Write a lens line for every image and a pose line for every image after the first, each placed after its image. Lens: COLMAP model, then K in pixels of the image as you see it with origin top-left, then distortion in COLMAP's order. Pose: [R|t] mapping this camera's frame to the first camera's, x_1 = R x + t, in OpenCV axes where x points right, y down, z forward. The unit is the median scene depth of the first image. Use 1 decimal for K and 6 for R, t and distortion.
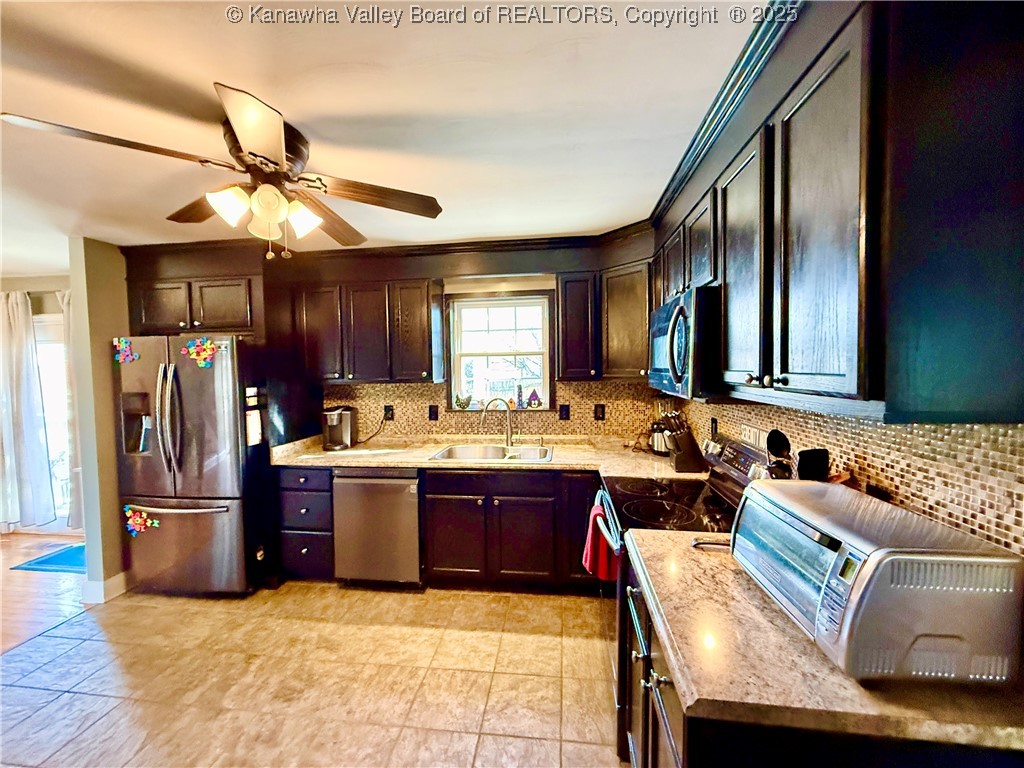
lens RADIAL K [[408.5, 0, 511.6], [0, 408.5, 385.0], [0, 0, 1]] dist [0.000007, 0.000545]
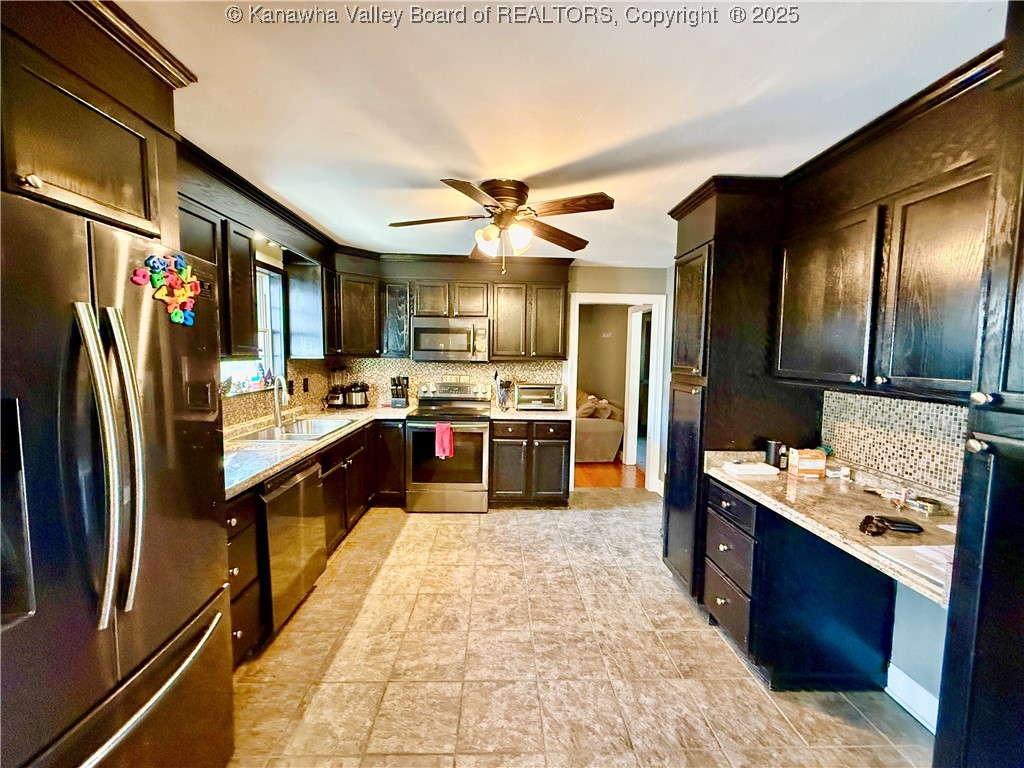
lens RADIAL K [[408.5, 0, 511.6], [0, 408.5, 385.0], [0, 0, 1]] dist [0.000007, 0.000545]
pose [[-0.162049, -0.066009, 0.984572, -1.185579], [0.031441, 0.996908, 0.072011, 0.000545], [-0.986282, 0.042626, -0.159472, 0.694317]]
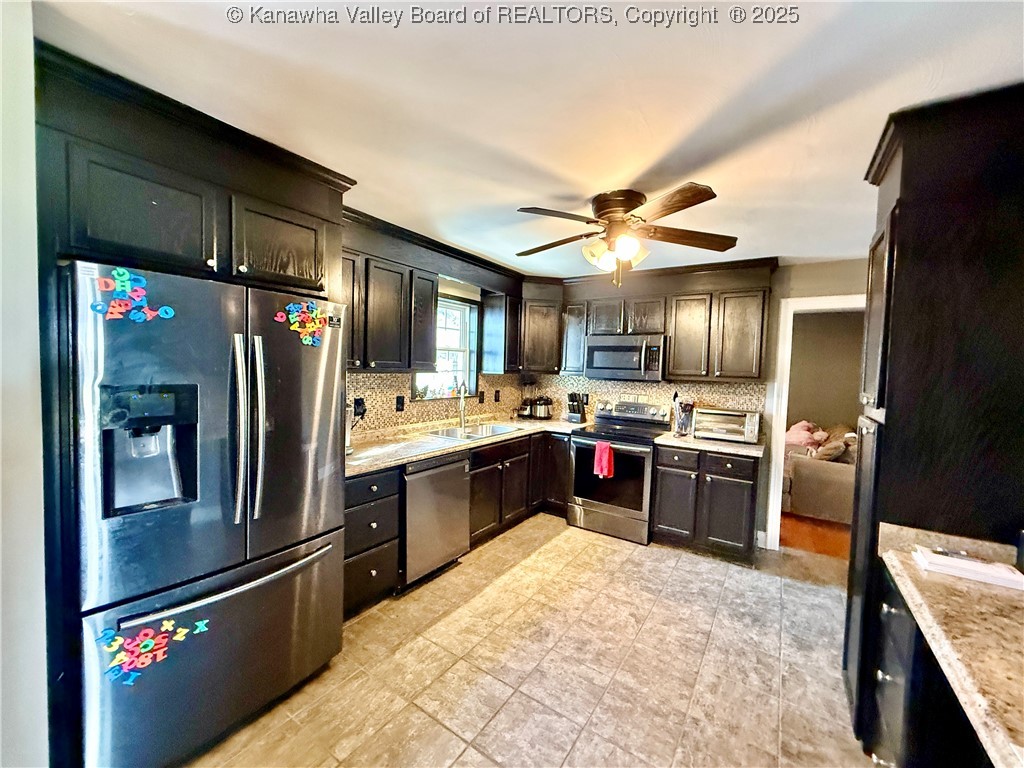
lens RADIAL K [[408.5, 0, 511.6], [0, 408.5, 385.0], [0, 0, 1]] dist [0.000007, 0.000545]
pose [[0.446077, -0.013257, 0.894896, -1.152619], [0.002977, 0.999907, 0.013328, 0.012750], [-0.894990, -0.003281, 0.446075, 0.387161]]
